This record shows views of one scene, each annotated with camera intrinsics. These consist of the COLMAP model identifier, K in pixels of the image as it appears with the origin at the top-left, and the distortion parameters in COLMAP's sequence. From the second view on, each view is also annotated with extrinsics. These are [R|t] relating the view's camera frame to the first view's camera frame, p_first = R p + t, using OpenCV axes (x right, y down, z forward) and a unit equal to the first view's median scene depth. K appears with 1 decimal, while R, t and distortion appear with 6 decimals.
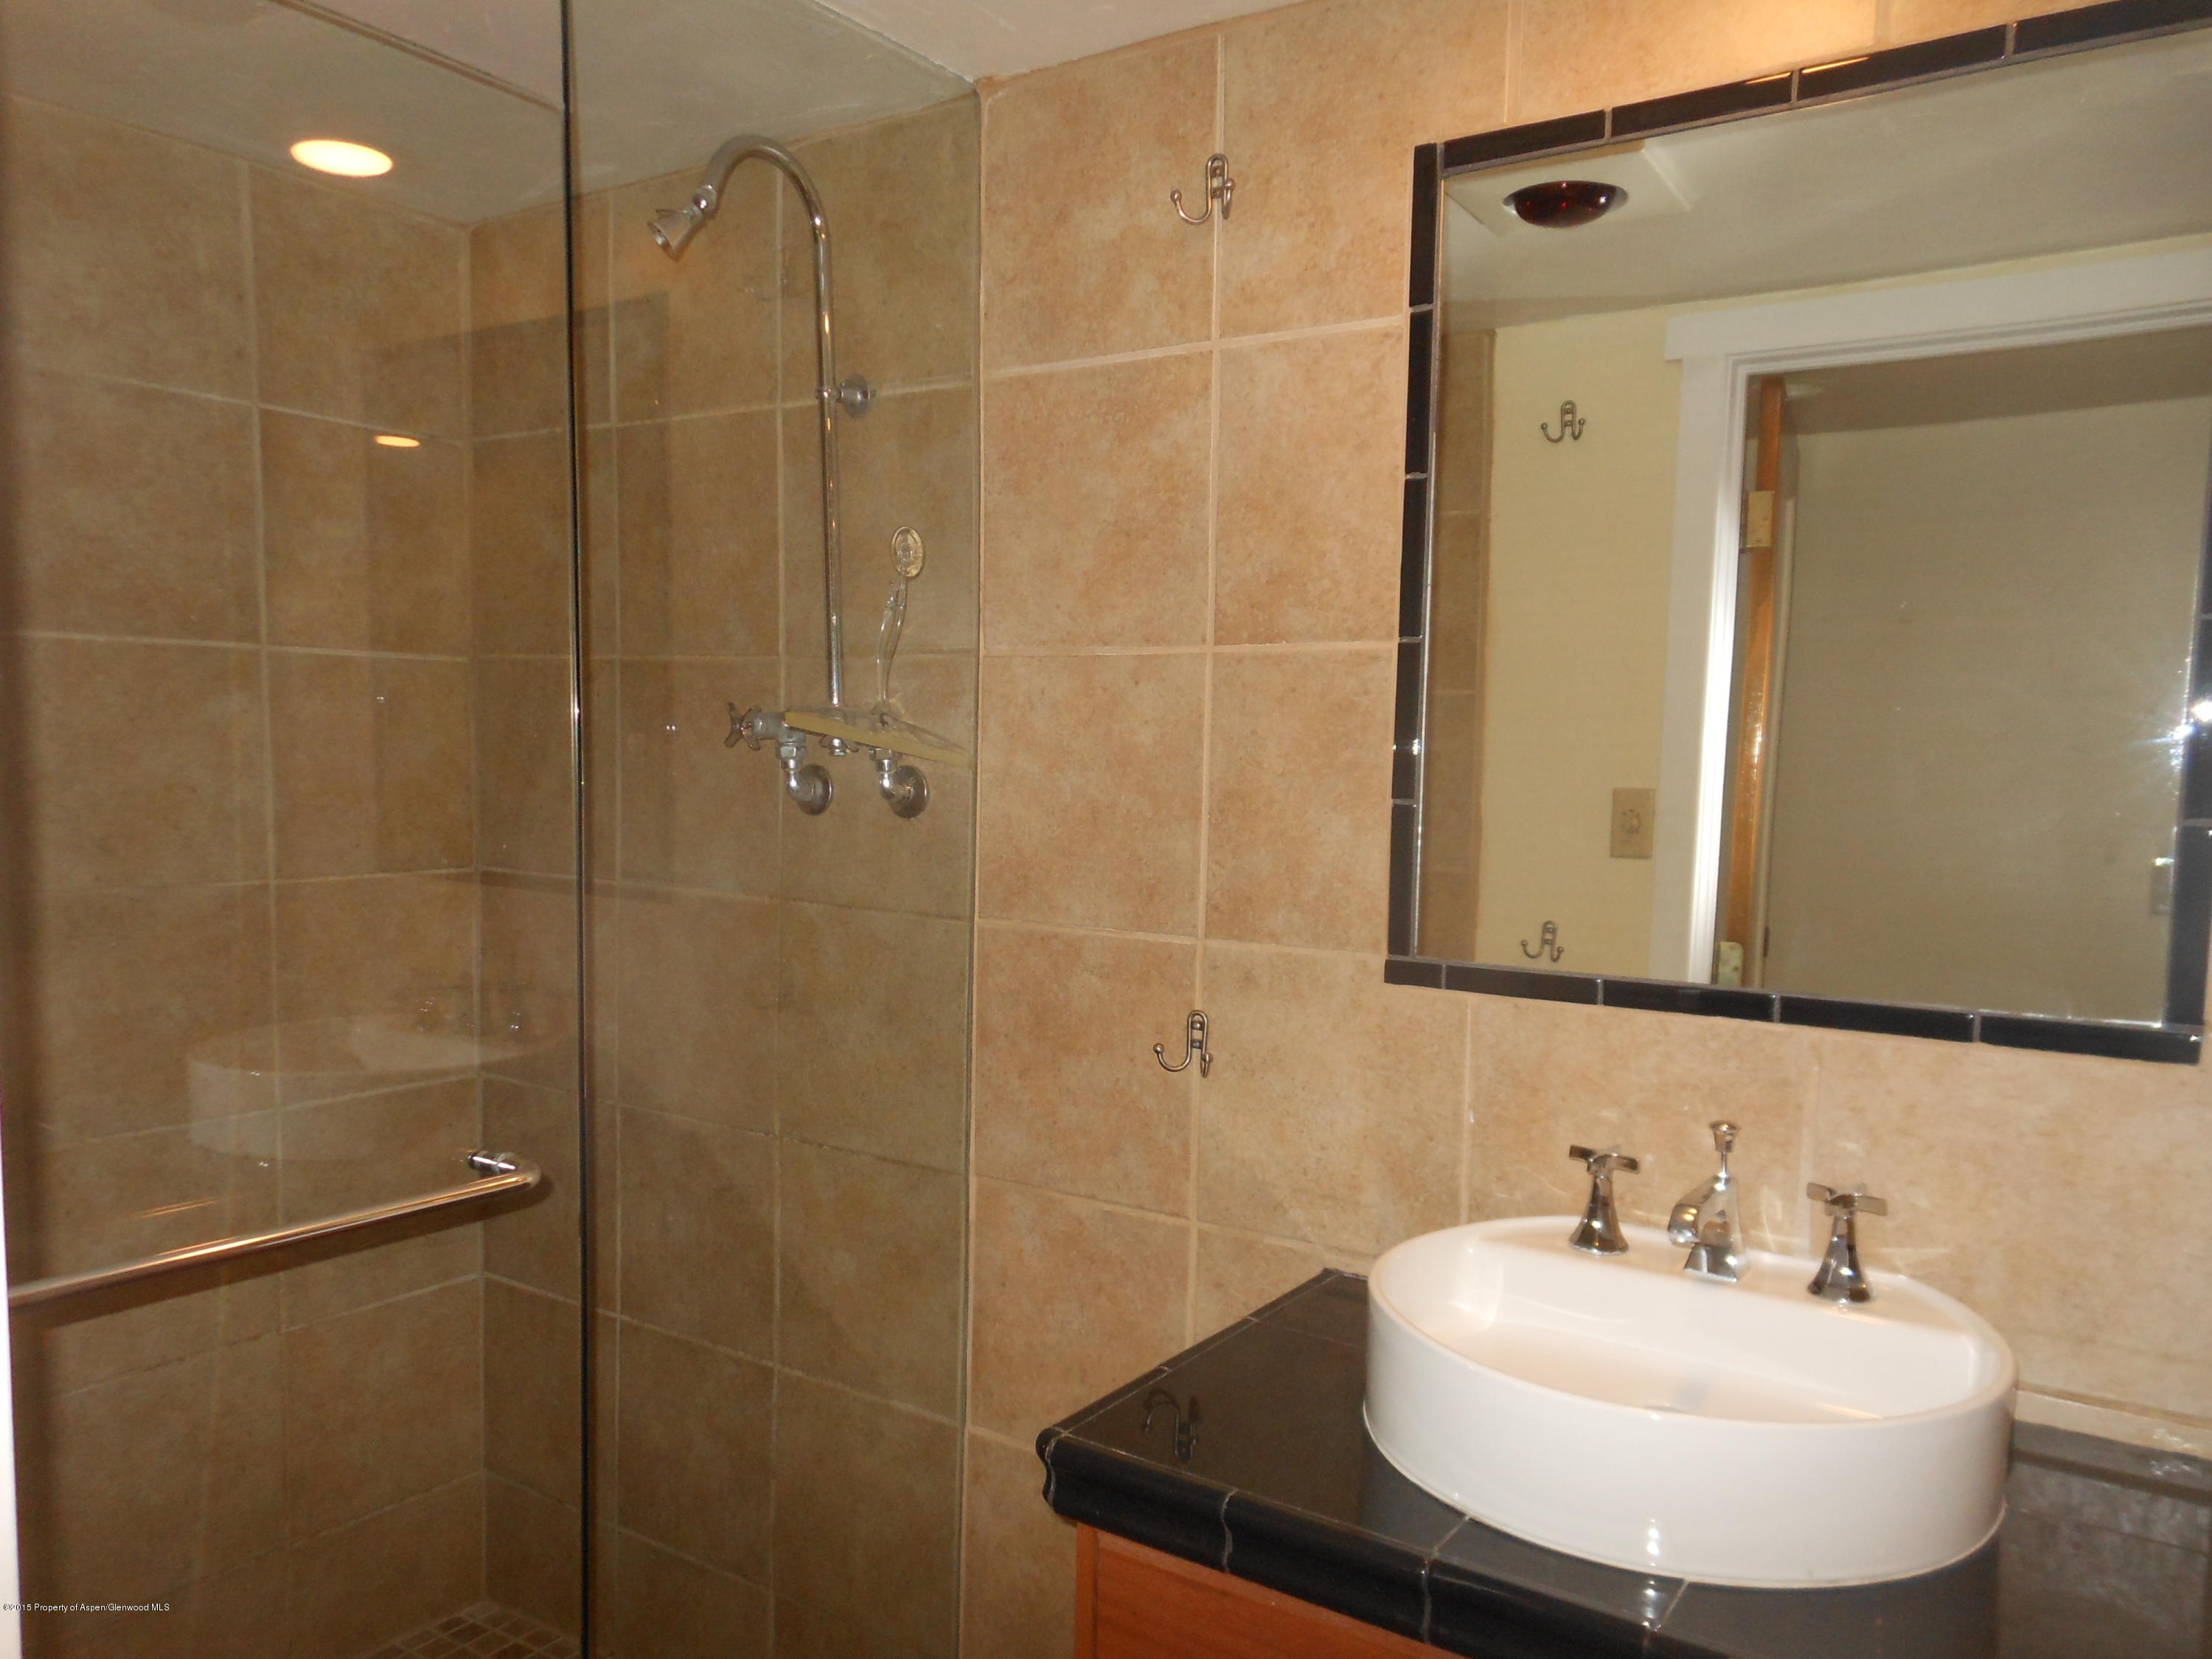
lens RADIAL K [[1708.9, 0, 1106.0], [0, 1708.9, 829.5], [0, 0, 1]] dist [0.064662, 0.002943]
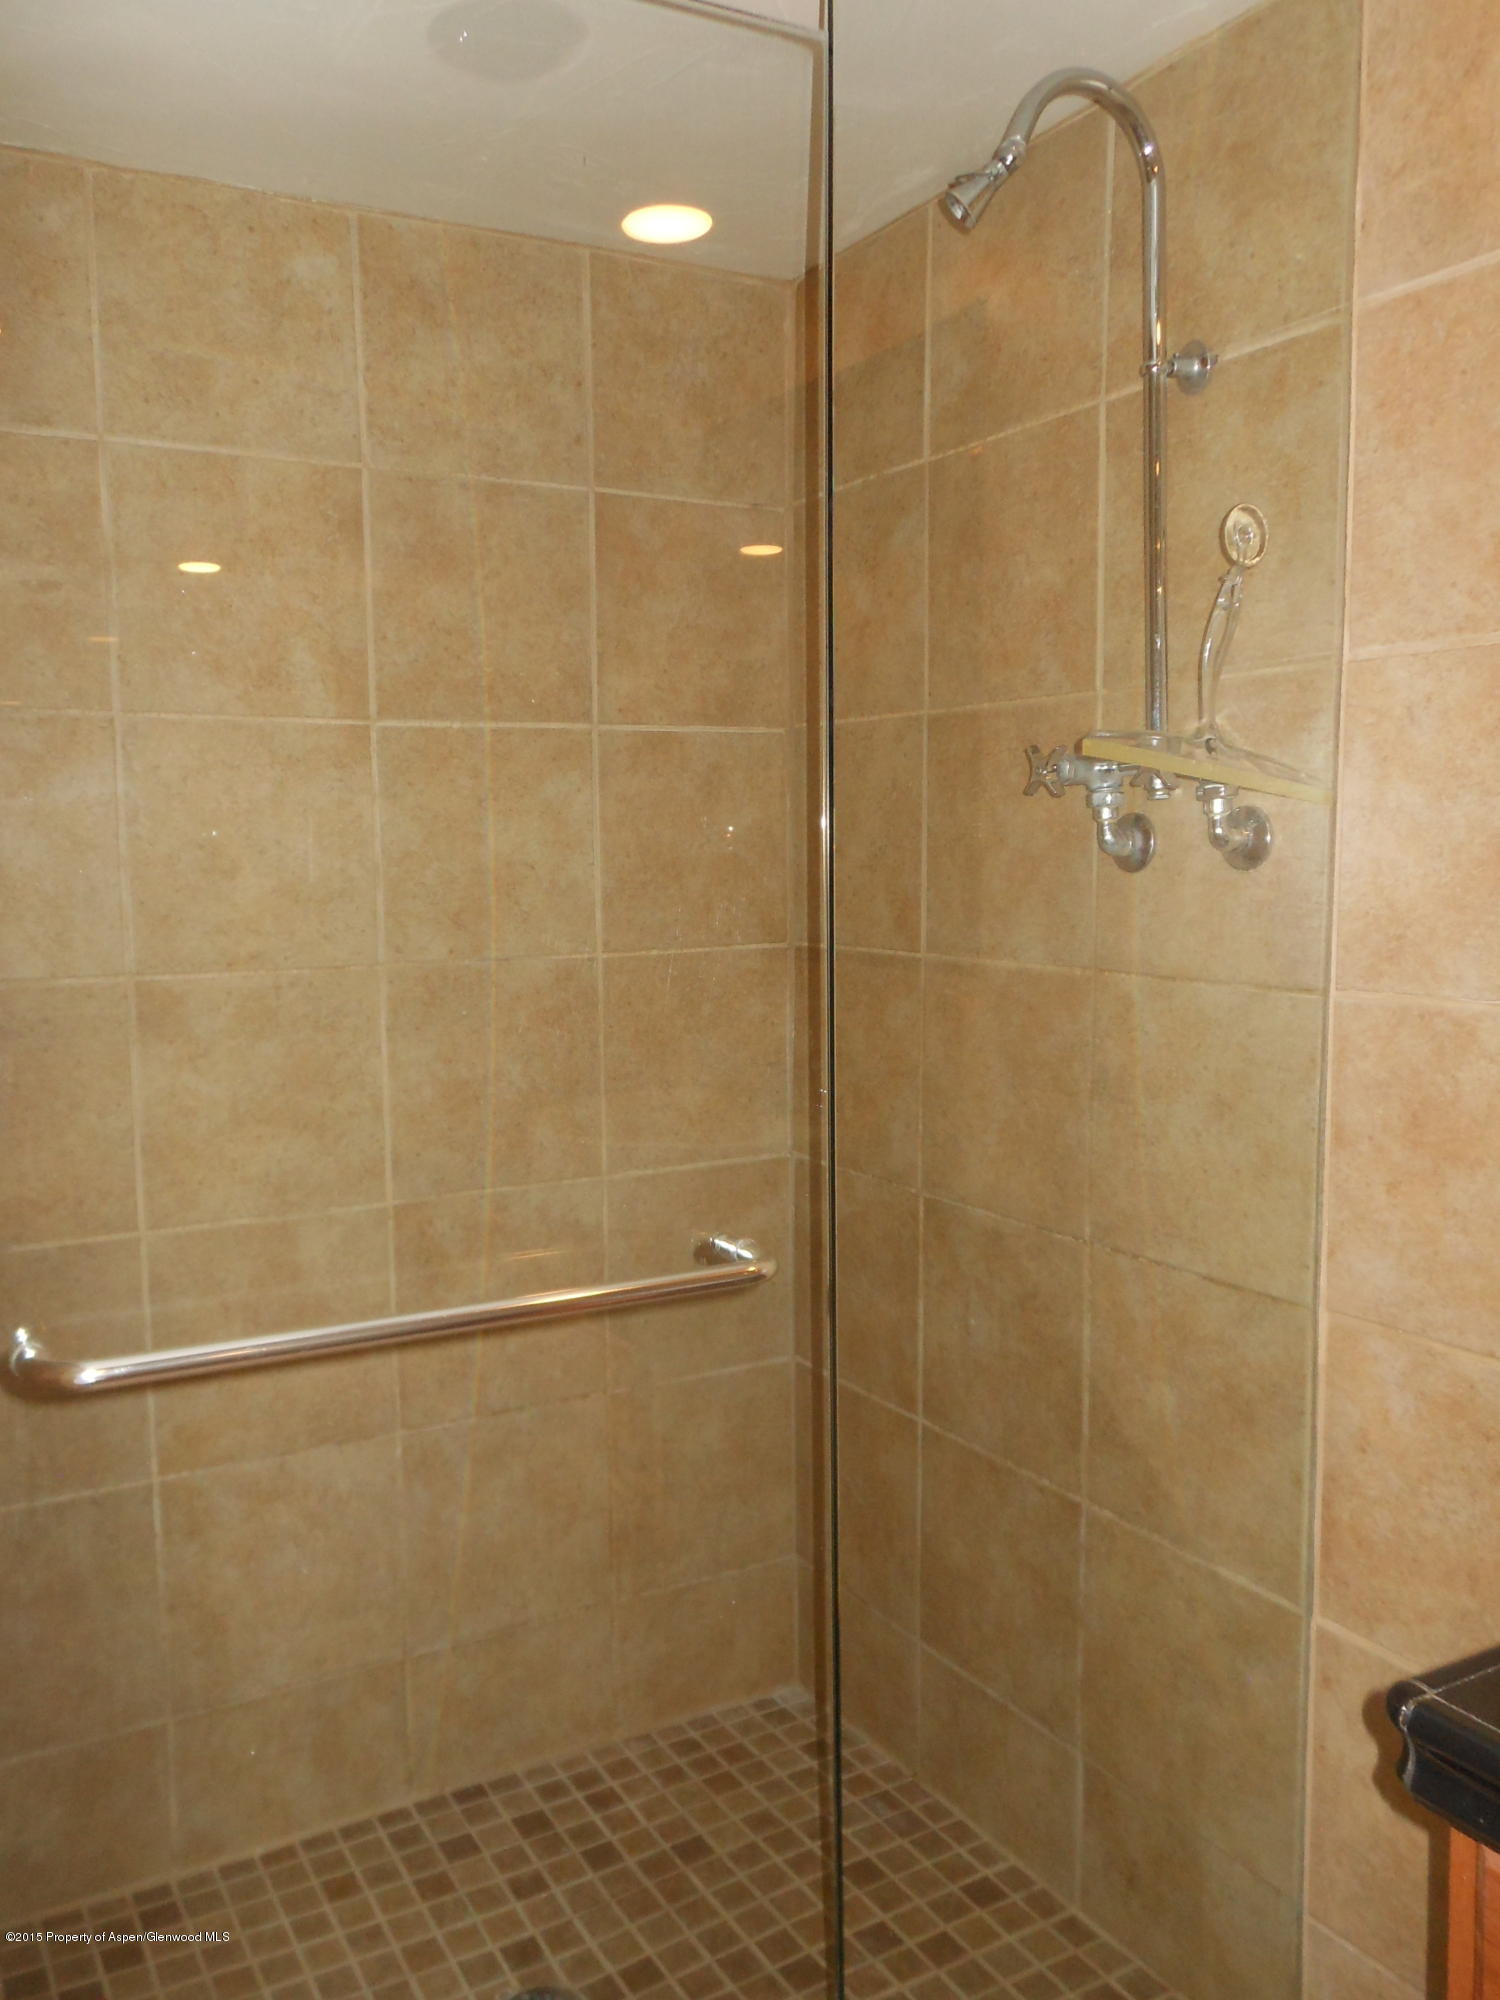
lens RADIAL K [[1545.1, 0, 747.1], [0, 1545.1, 1041.6], [0, 0, 1]] dist [0.035247, -0.004802]
pose [[0.891045, 0.013395, -0.453717, 0.009795], [0.012376, 0.998476, 0.053783, 0.032629], [0.453746, -0.053538, 0.889521, 0.226596]]
